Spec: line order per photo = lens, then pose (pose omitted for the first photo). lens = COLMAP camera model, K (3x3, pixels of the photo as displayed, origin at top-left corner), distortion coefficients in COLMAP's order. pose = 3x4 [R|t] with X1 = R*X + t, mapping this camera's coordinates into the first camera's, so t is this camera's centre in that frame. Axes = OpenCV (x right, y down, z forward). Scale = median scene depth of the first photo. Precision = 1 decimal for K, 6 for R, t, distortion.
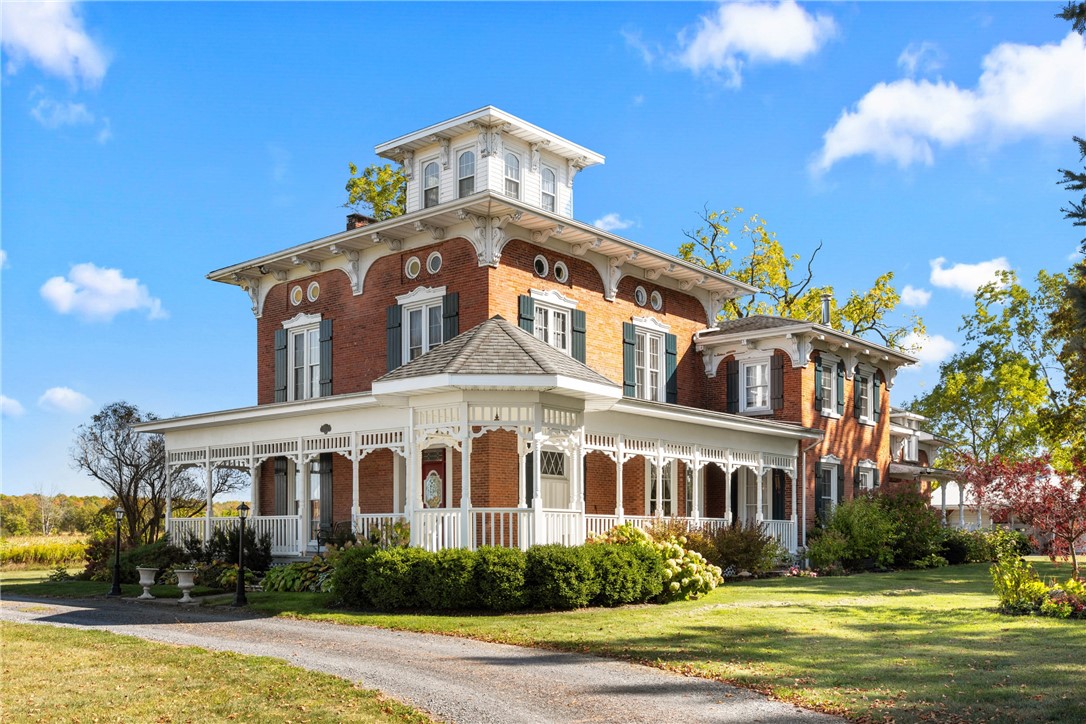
lens RADIAL K [[2207.4, 0, 543.0], [0, 2207.4, 362.0], [0, 0, 1]] dist [-0.638078, -0.042286]
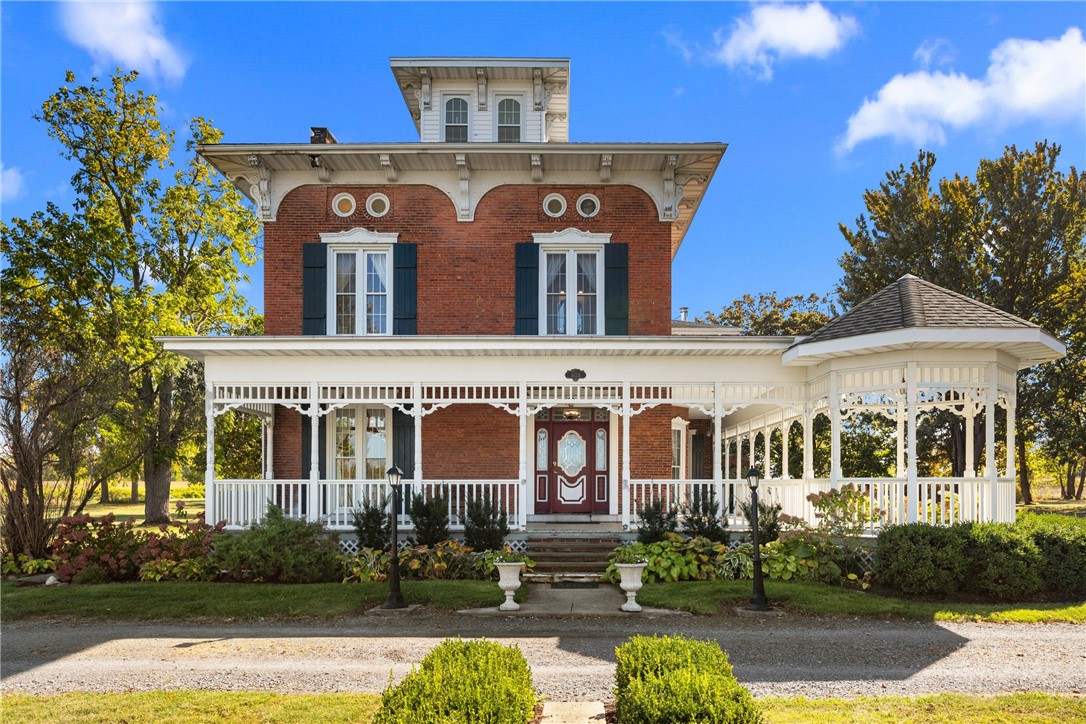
lens RADIAL K [[1140.9, 0, 543.0], [0, 1140.9, 362.0], [0, 0, 1]] dist [-0.012286, -0.007632]
pose [[0.491444, 0.116550, 0.863075, -0.439041], [-0.067856, 0.993117, -0.095472, 0.062645], [-0.868261, -0.011646, 0.495970, 0.750092]]
